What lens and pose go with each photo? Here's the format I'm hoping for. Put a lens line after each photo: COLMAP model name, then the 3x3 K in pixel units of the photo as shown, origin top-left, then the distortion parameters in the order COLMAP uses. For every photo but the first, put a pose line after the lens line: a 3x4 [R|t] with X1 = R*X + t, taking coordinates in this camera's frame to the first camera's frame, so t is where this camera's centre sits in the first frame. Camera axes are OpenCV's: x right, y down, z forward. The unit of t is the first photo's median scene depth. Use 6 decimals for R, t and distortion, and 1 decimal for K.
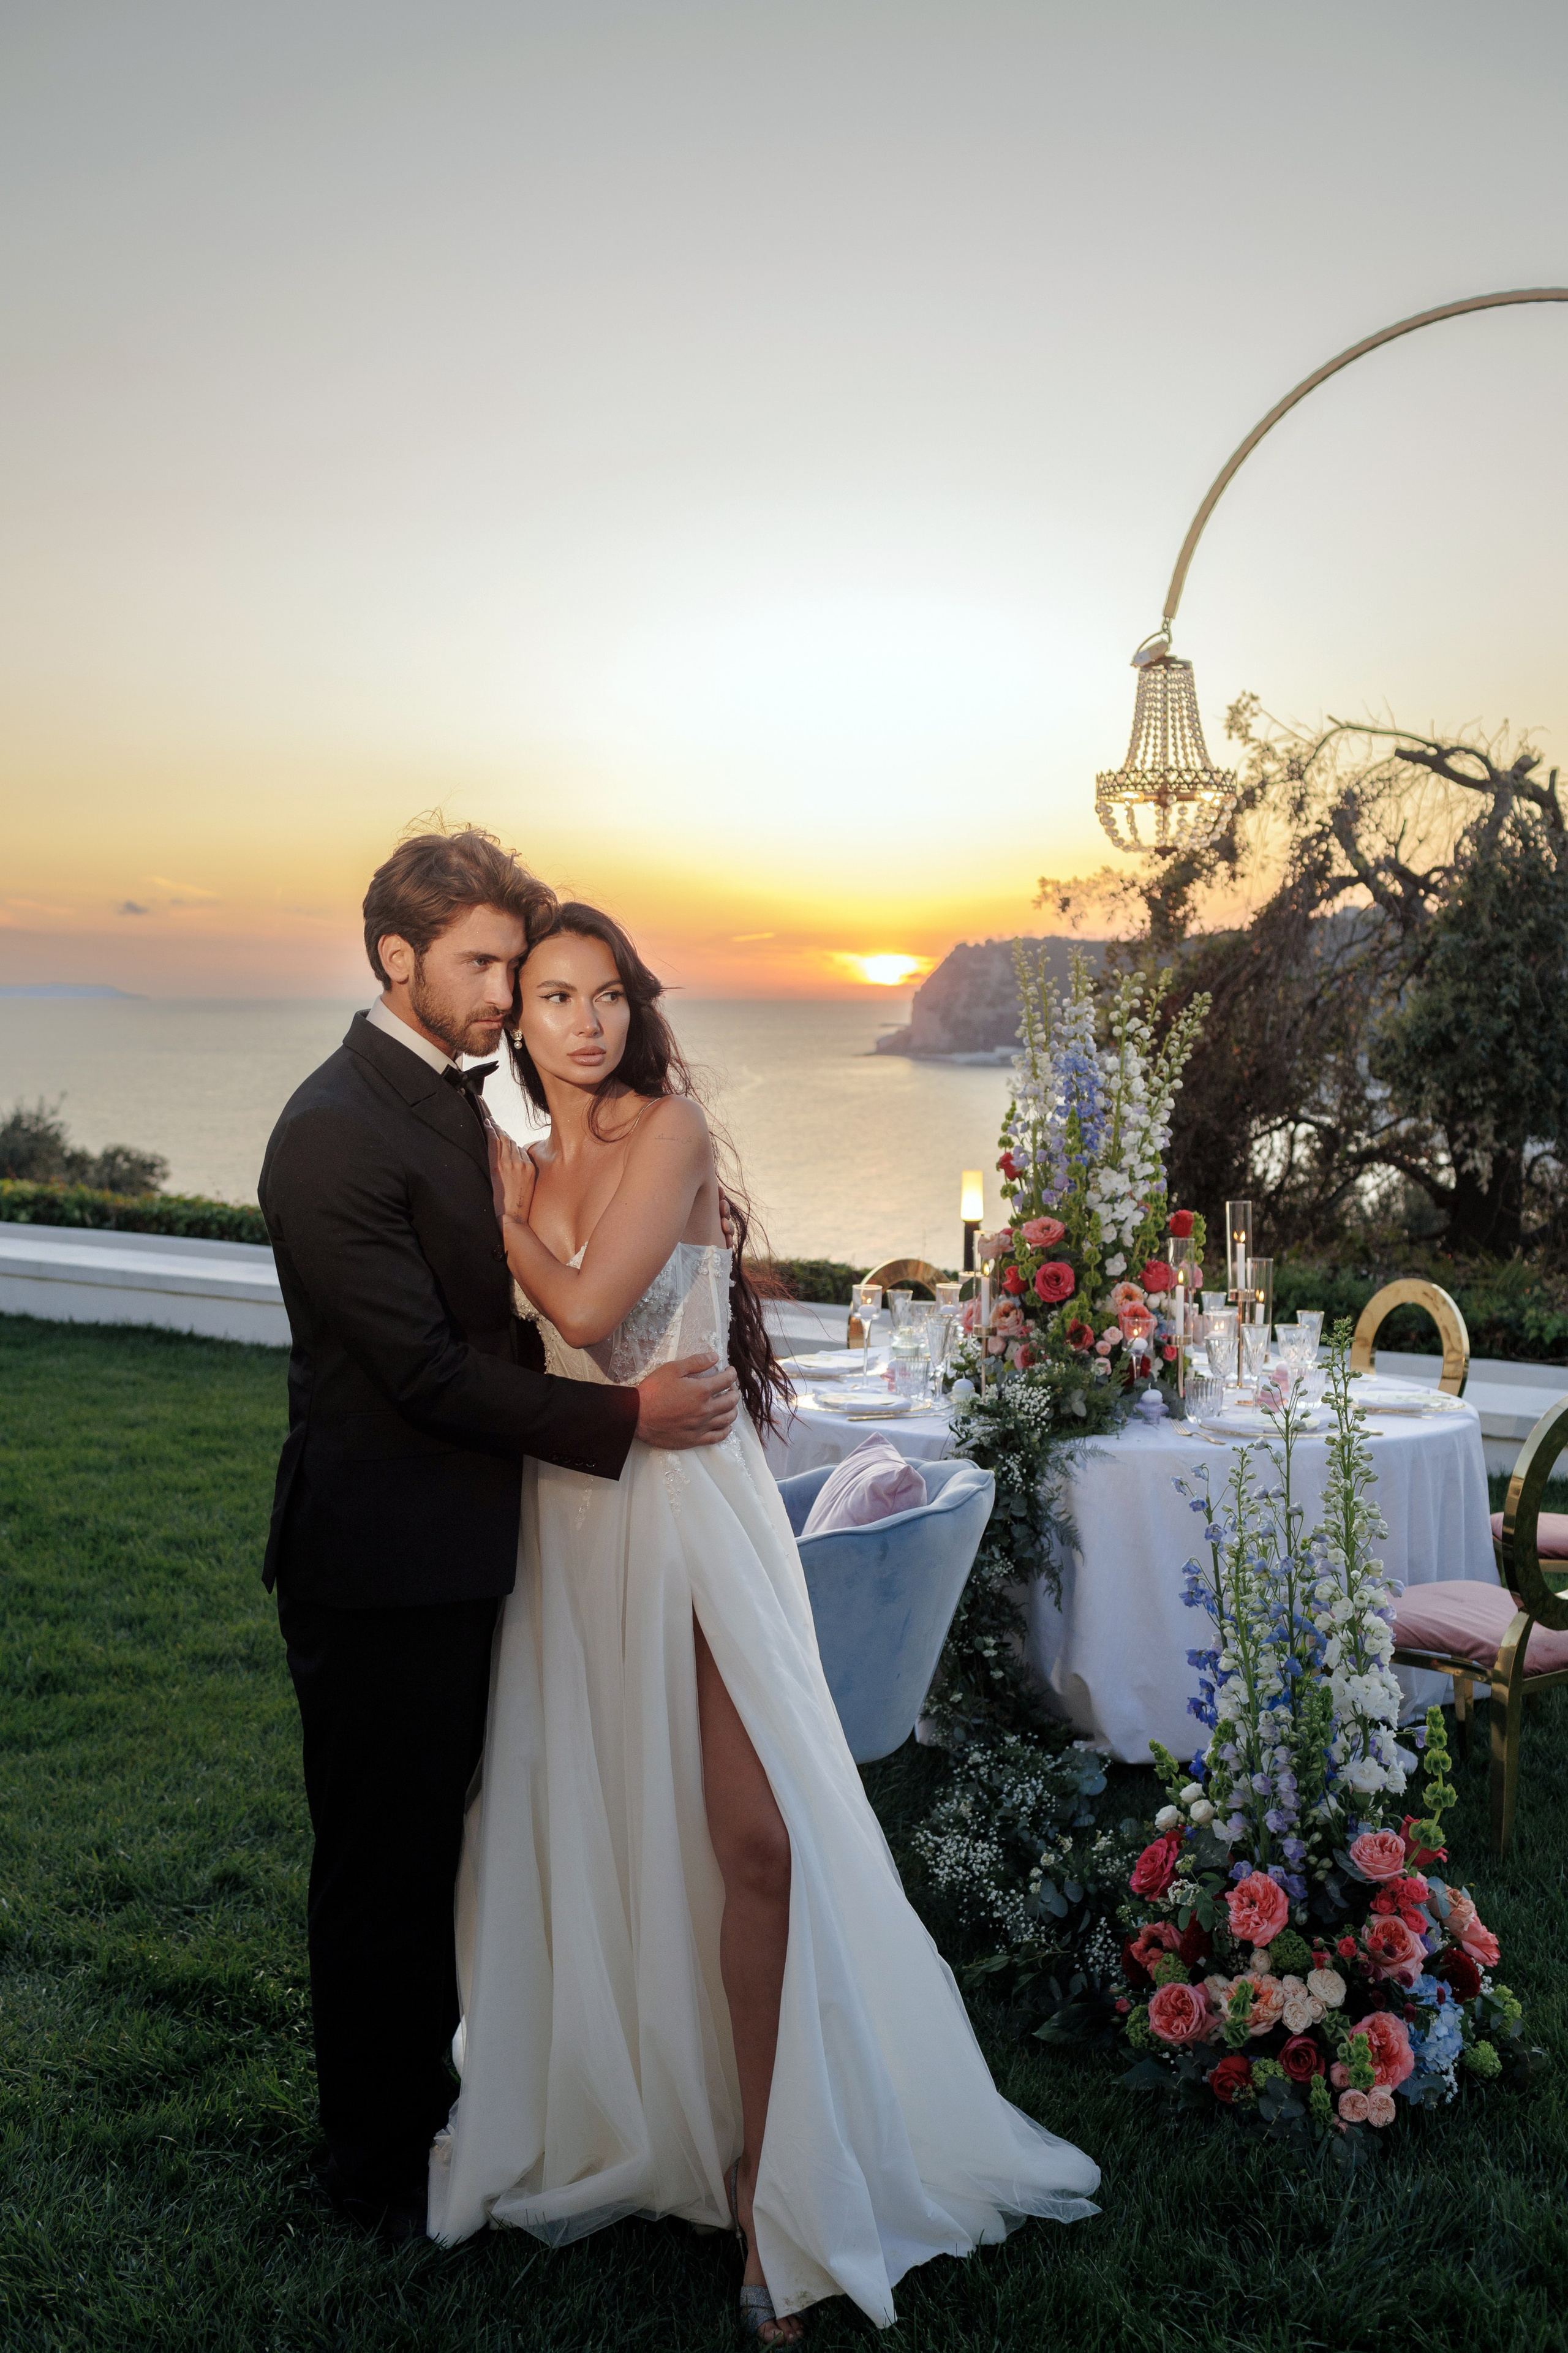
lens RADIAL K [[2258.0, 0, 777.6], [0, 2258.0, 1164.6], [0, 0, 1]] dist [0.008280, 0.005654]
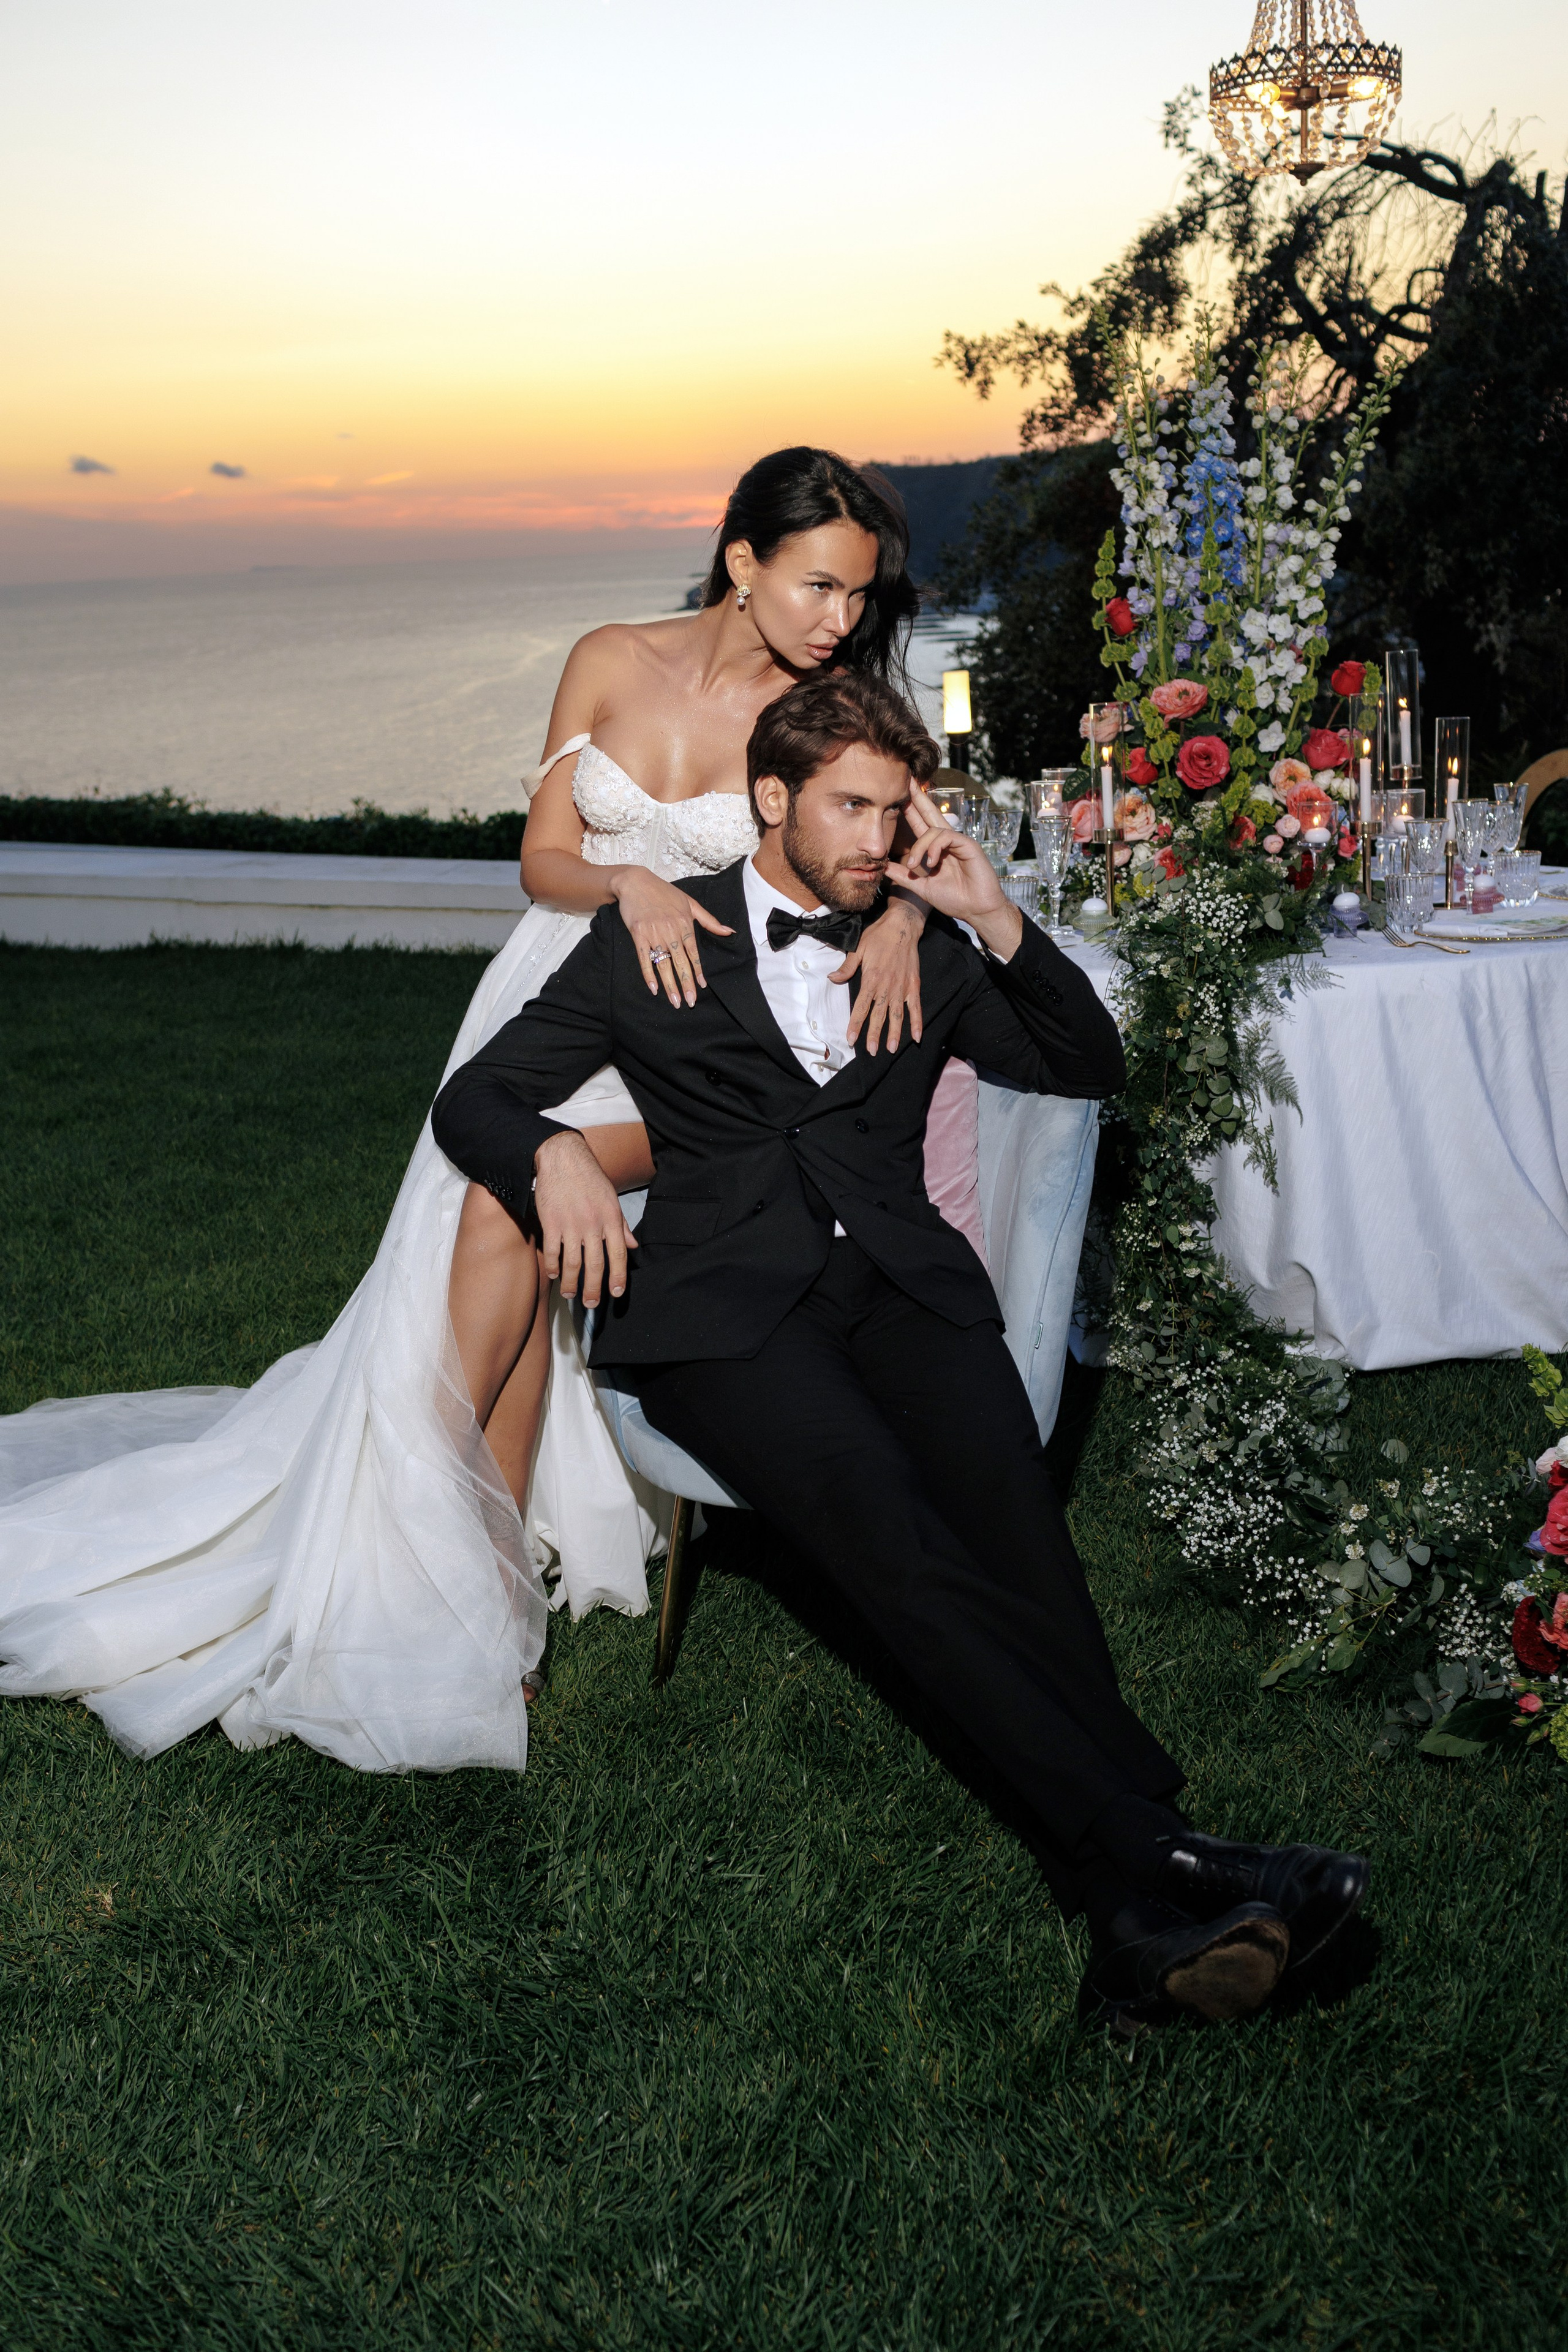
lens RADIAL K [[2411.9, 0, 793.0], [0, 2411.9, 1178.9], [0, 0, 1]] dist [0.007945, -0.006084]
pose [[0.994477, -0.077557, 0.070717, -0.081881], [0.063392, 0.980835, 0.184237, 0.030244], [-0.083651, -0.178737, 0.980335, 0.184379]]
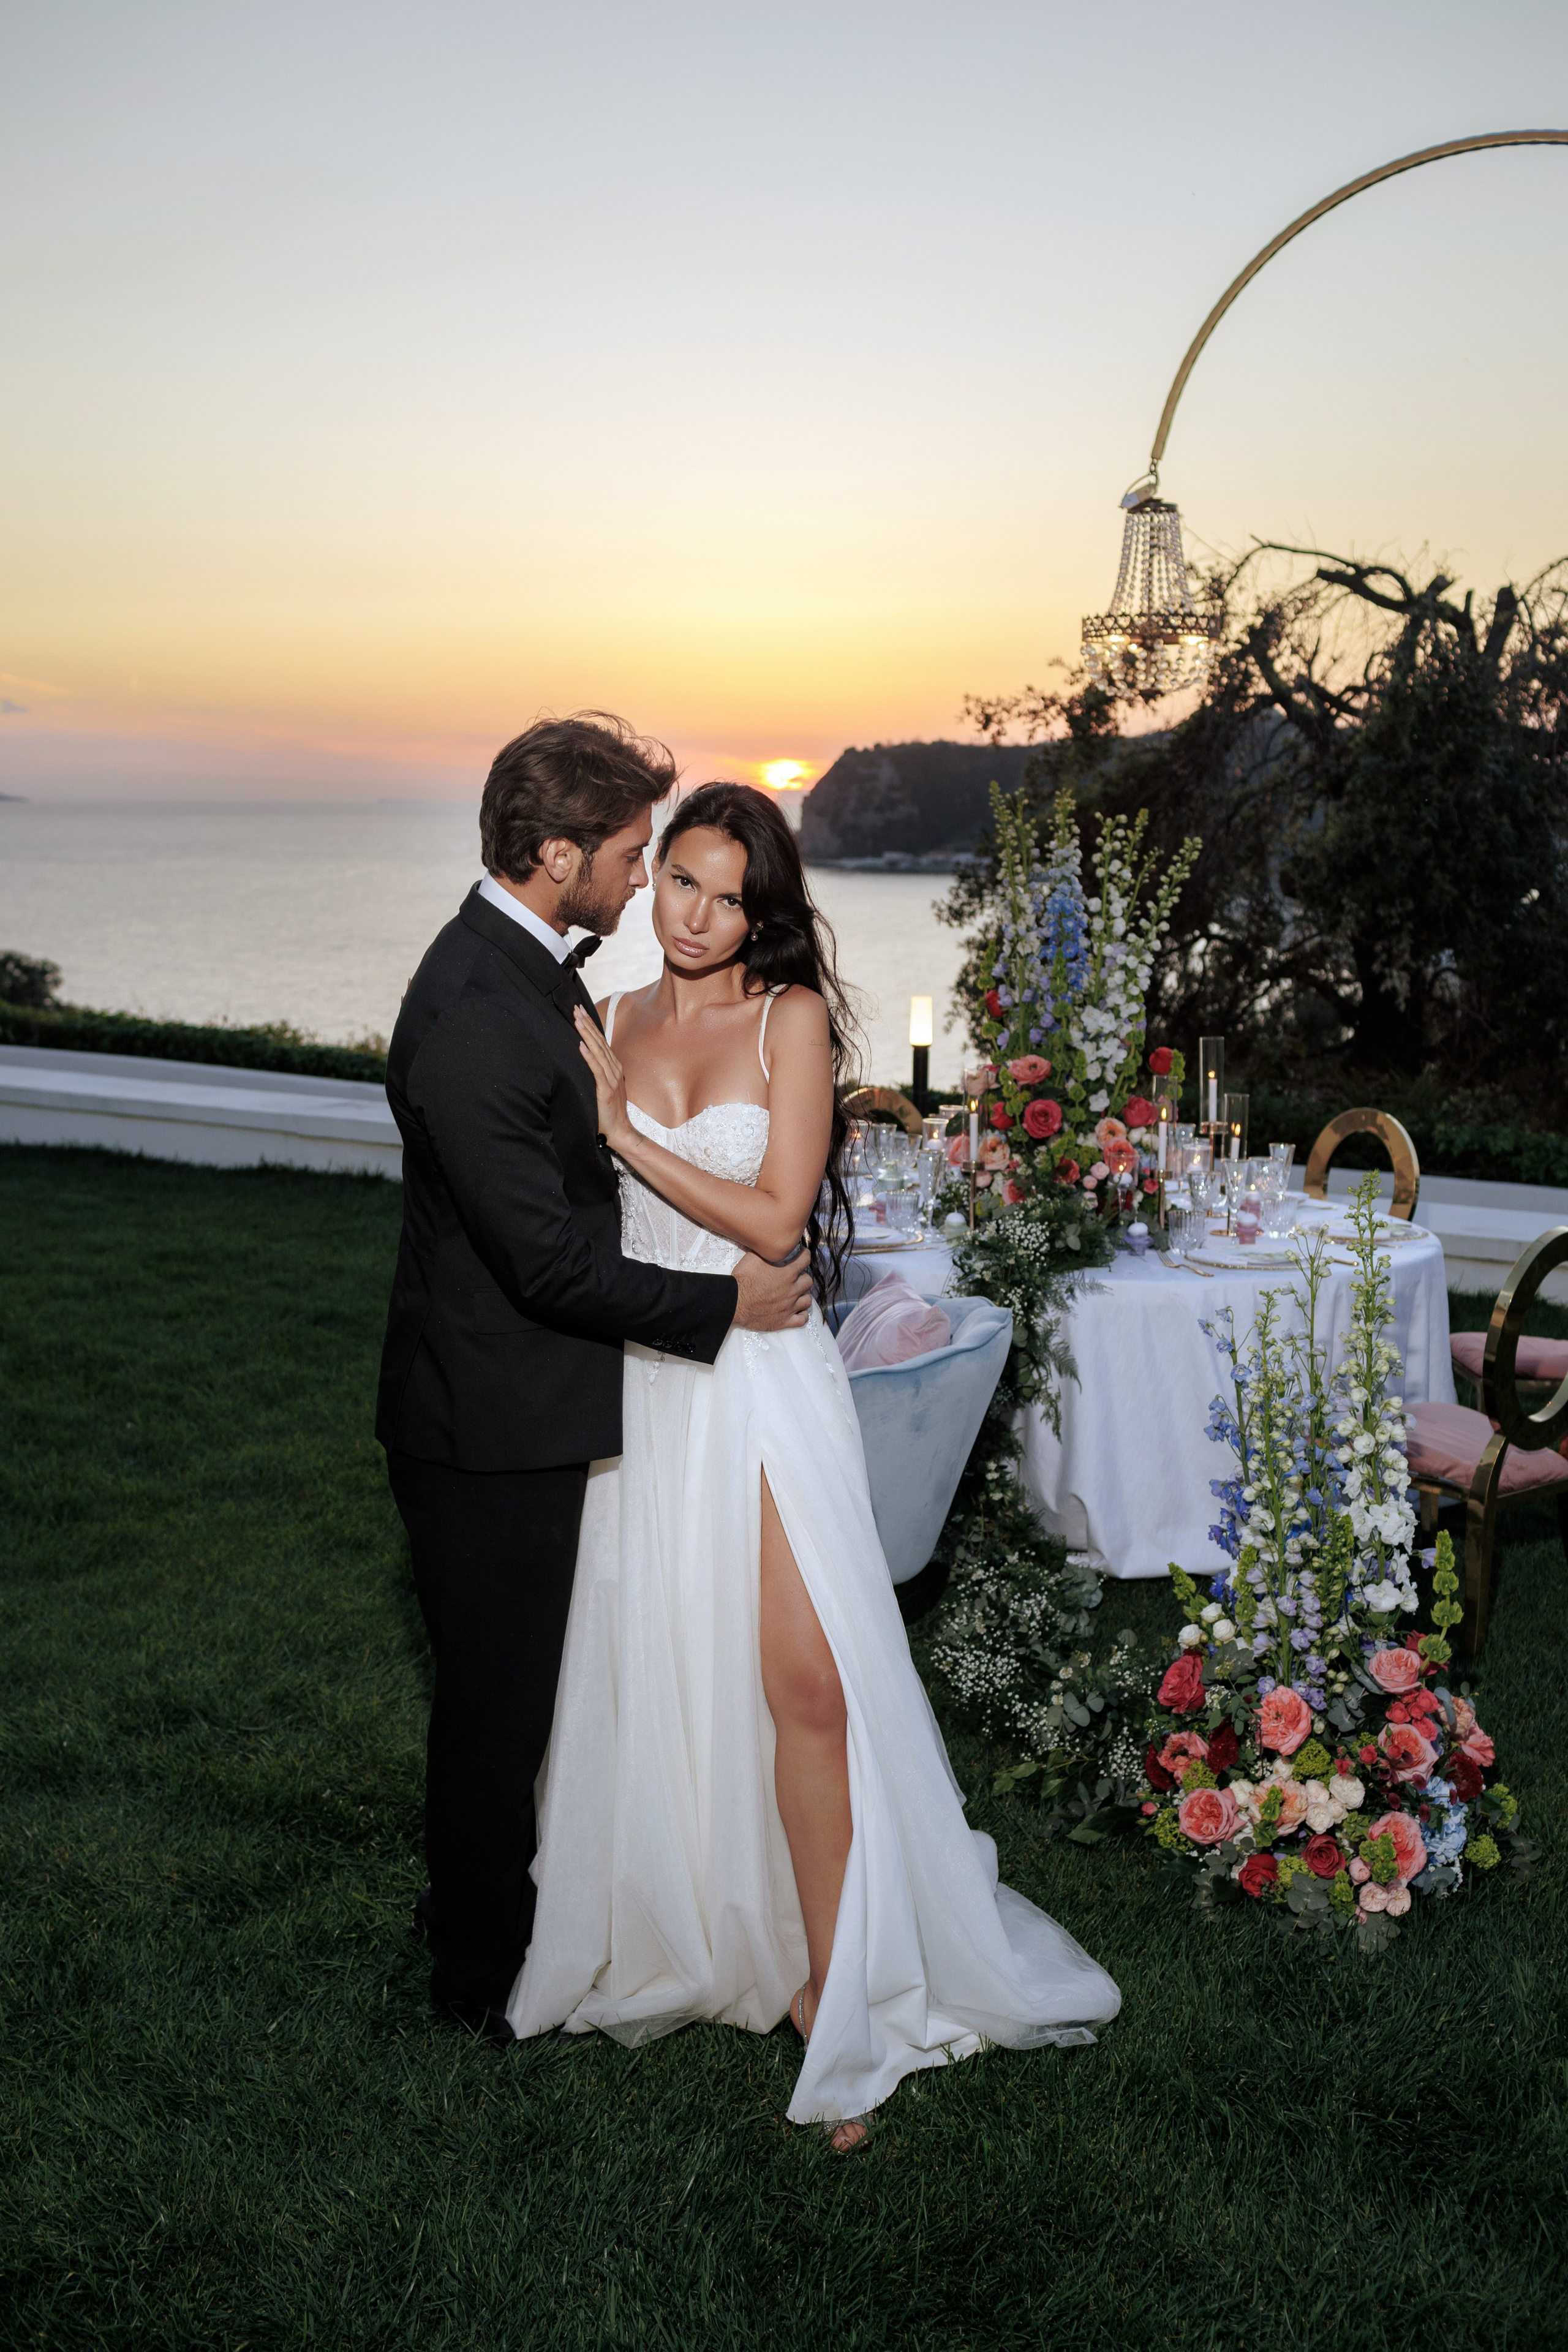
lens RADIAL K [[2226.5, 0, 777.4], [0, 2226.5, 1168.0], [0, 0, 1]] dist [0.009142, 0.013069]
pose [[0.998795, -0.005040, 0.048812, -0.047622], [0.000678, 0.996035, 0.088958, -0.016106], [-0.049067, -0.088818, 0.994839, -0.010677]]
